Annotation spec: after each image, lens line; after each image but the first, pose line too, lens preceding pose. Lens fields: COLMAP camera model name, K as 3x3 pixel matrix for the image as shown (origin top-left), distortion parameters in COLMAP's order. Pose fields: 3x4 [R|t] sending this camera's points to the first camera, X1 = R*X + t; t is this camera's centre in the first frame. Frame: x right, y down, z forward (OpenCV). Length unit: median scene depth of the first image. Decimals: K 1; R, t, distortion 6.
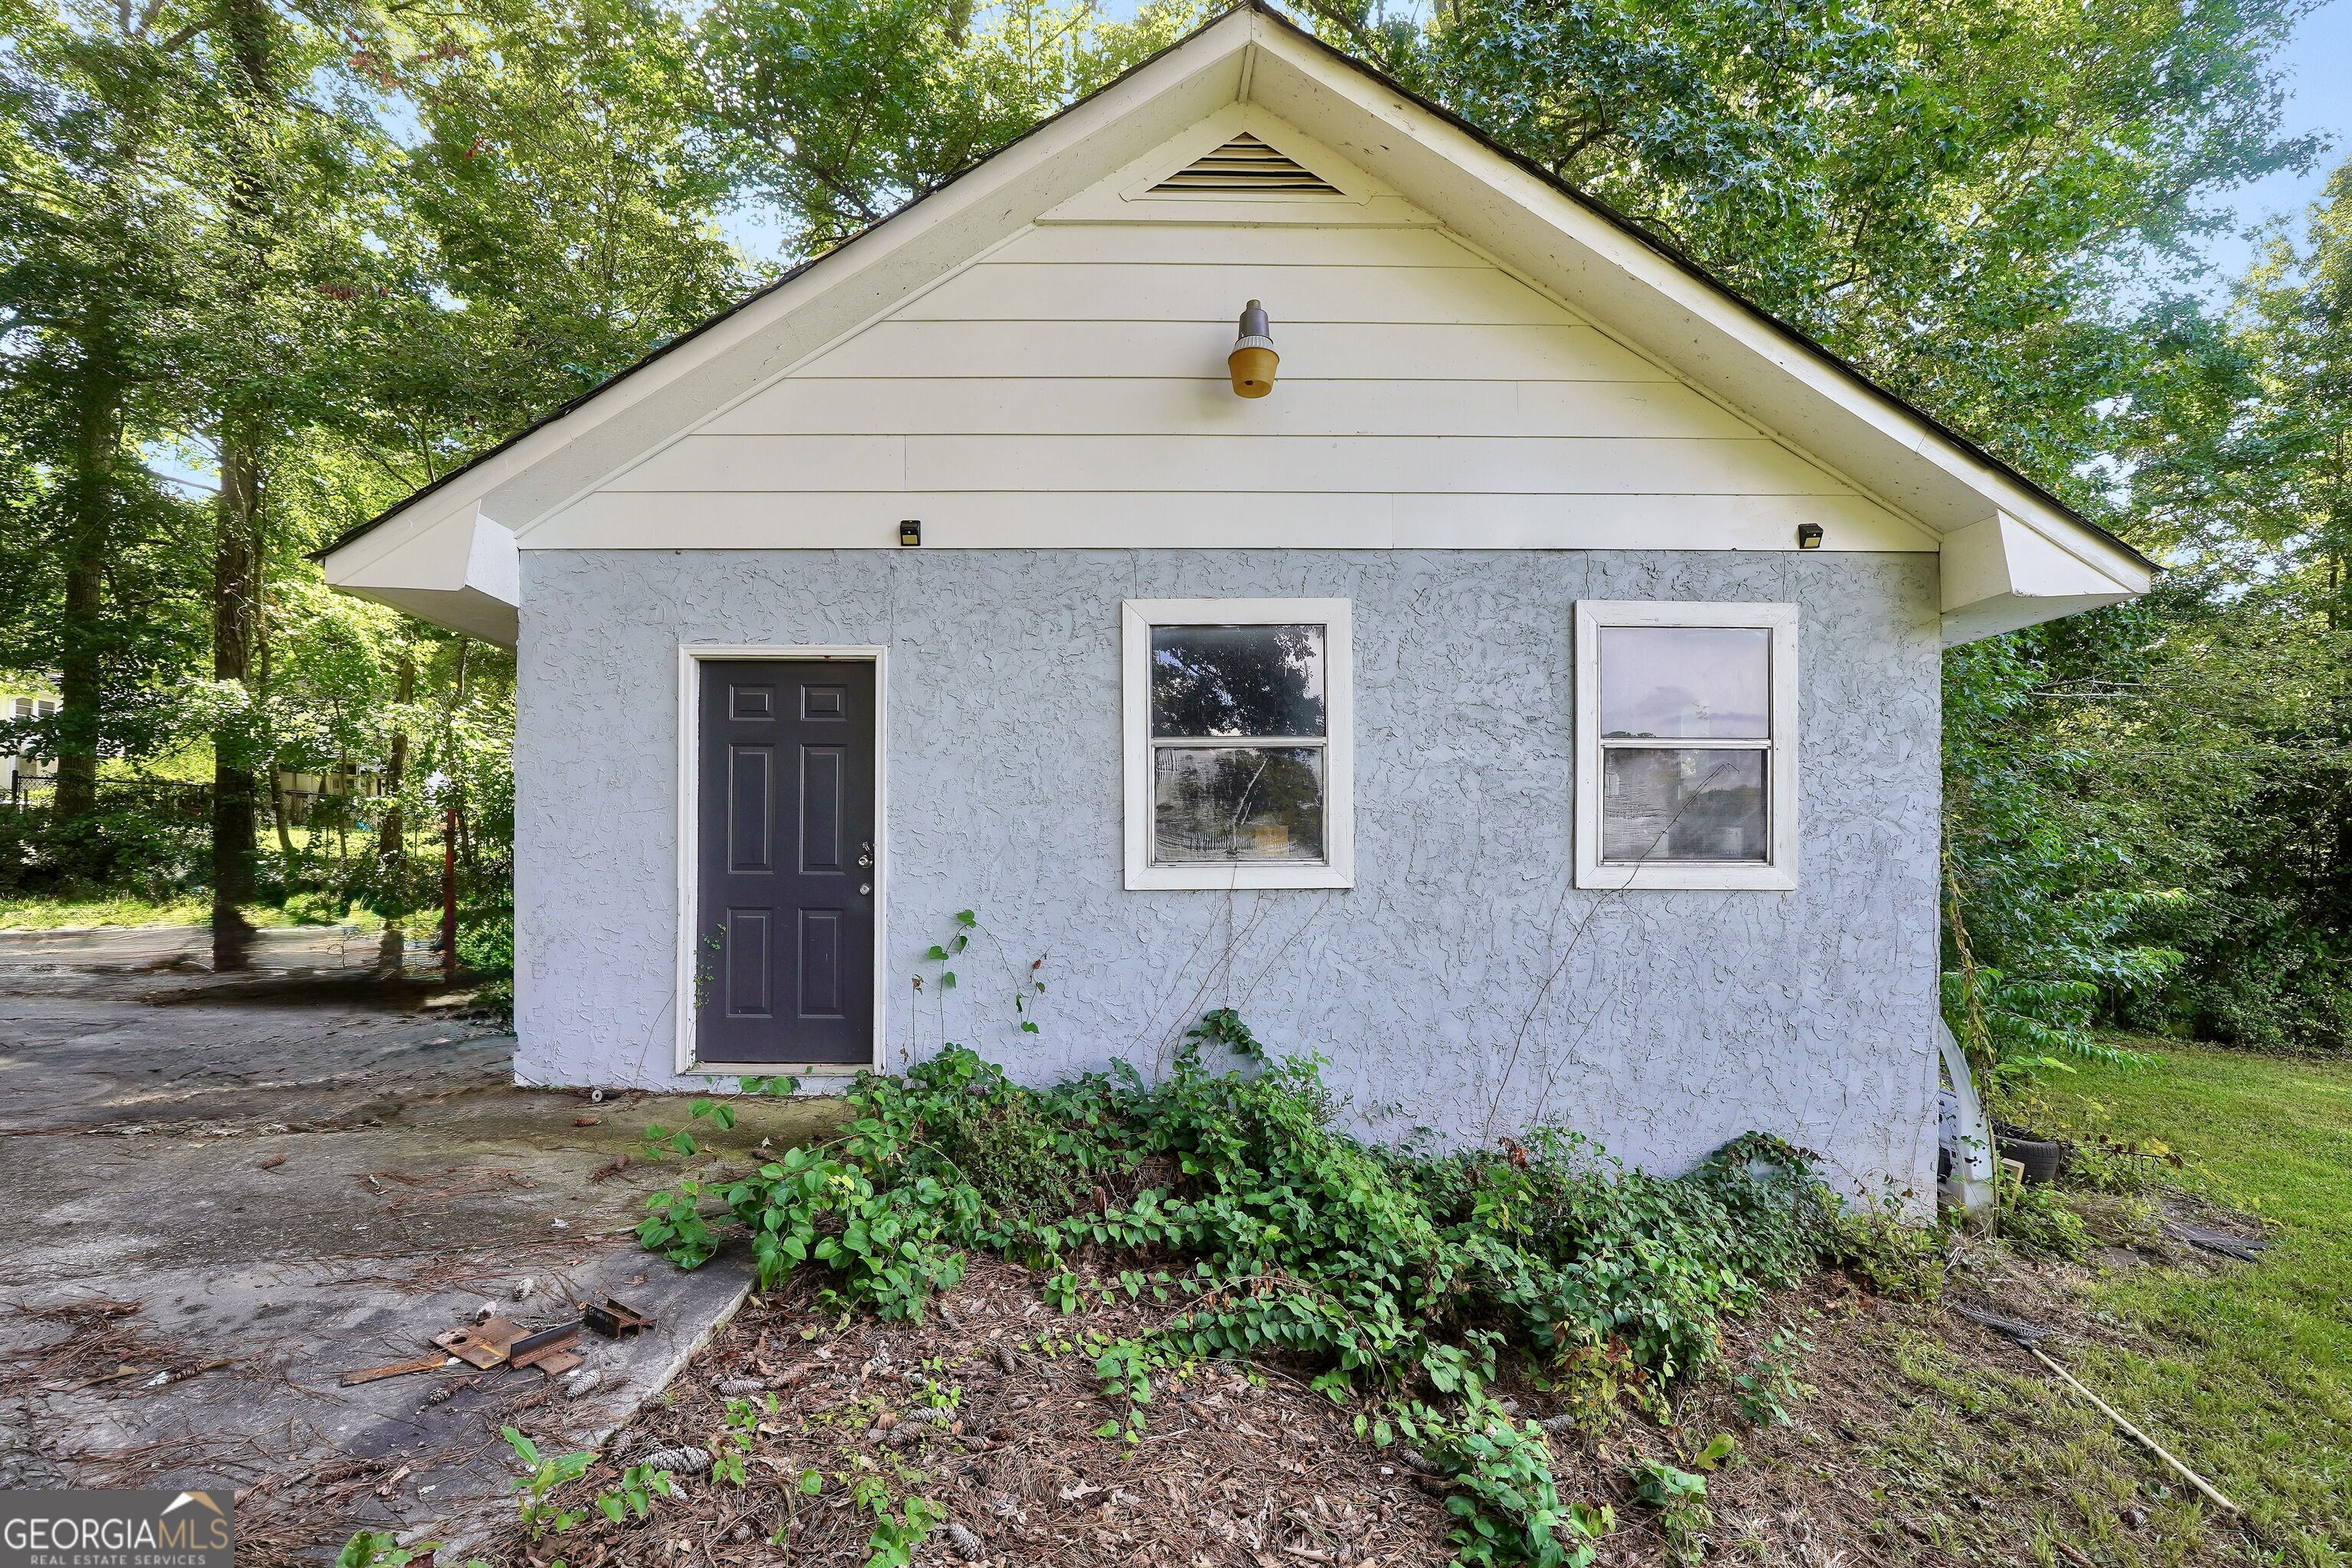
lens RADIAL K [[978.9, 0, 1175.7], [0, 978.9, 778.2], [0, 0, 1]] dist [-0.015181, 0.006054]
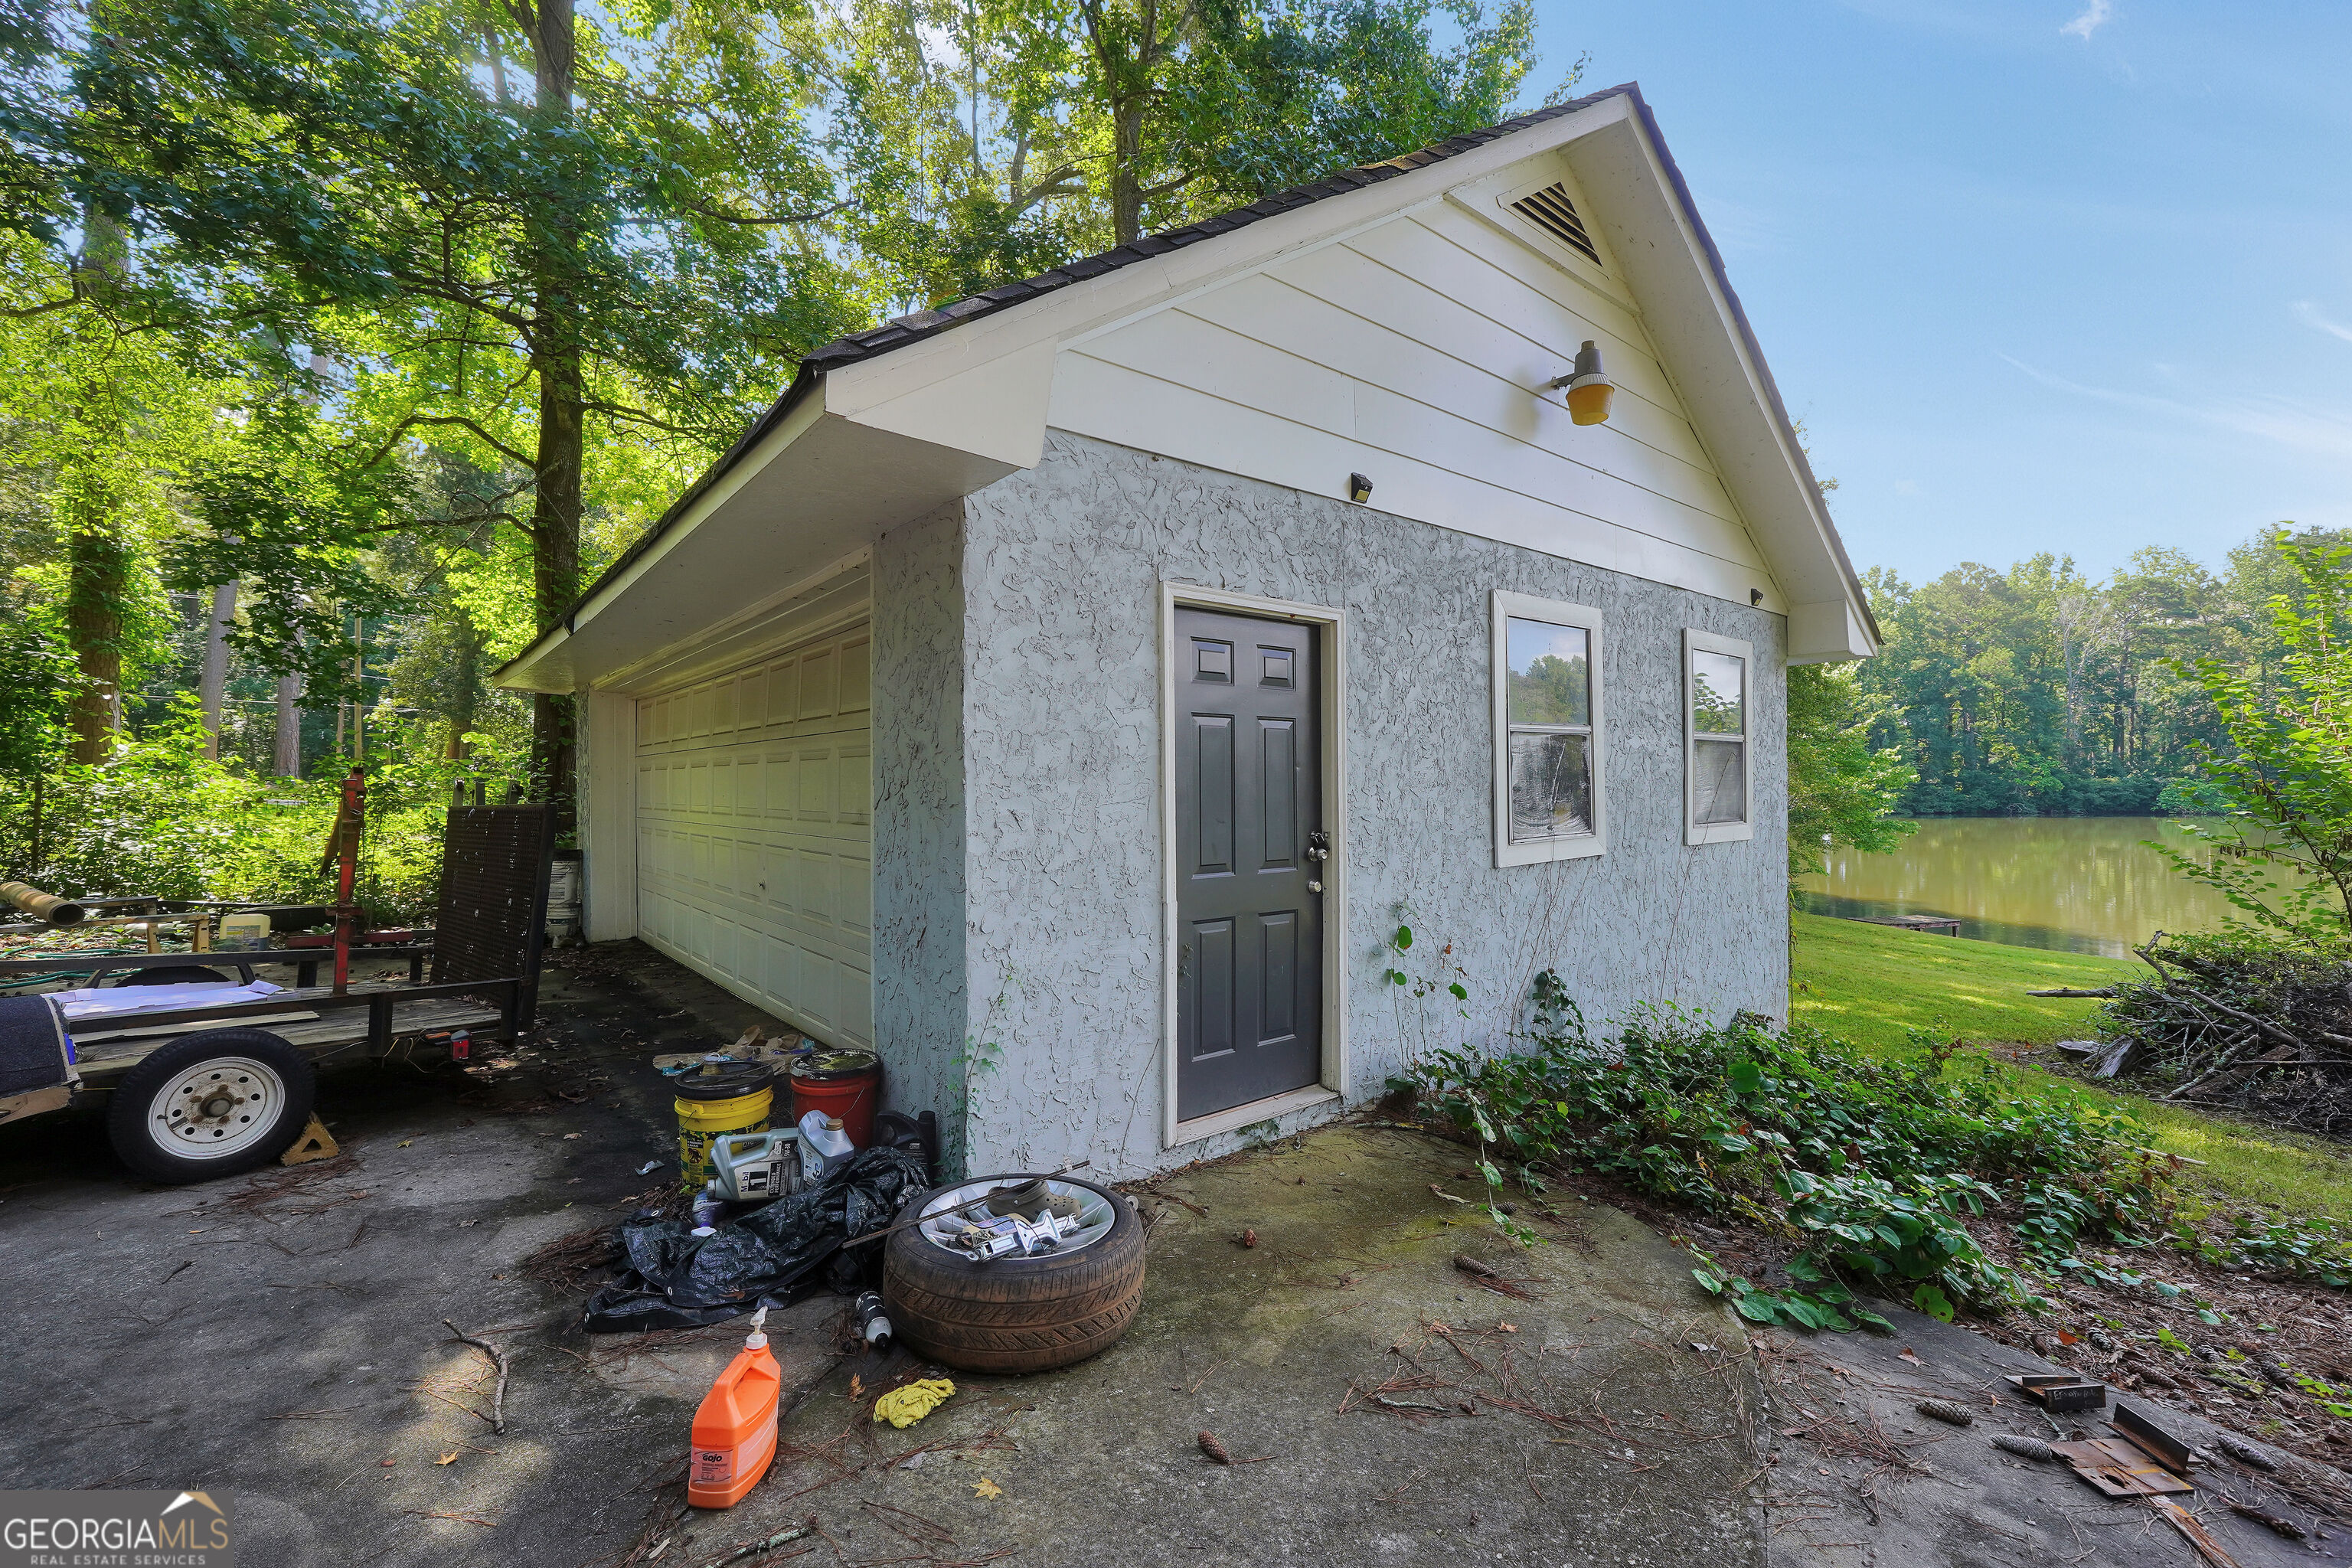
lens RADIAL K [[978.9, 0, 1175.7], [0, 978.9, 778.2], [0, 0, 1]] dist [-0.015181, 0.006054]
pose [[0.784942, -0.006973, 0.619530, -0.962268], [0.008064, 0.999967, 0.001037, 0.015349], [-0.619517, 0.004182, 0.784972, 0.395639]]
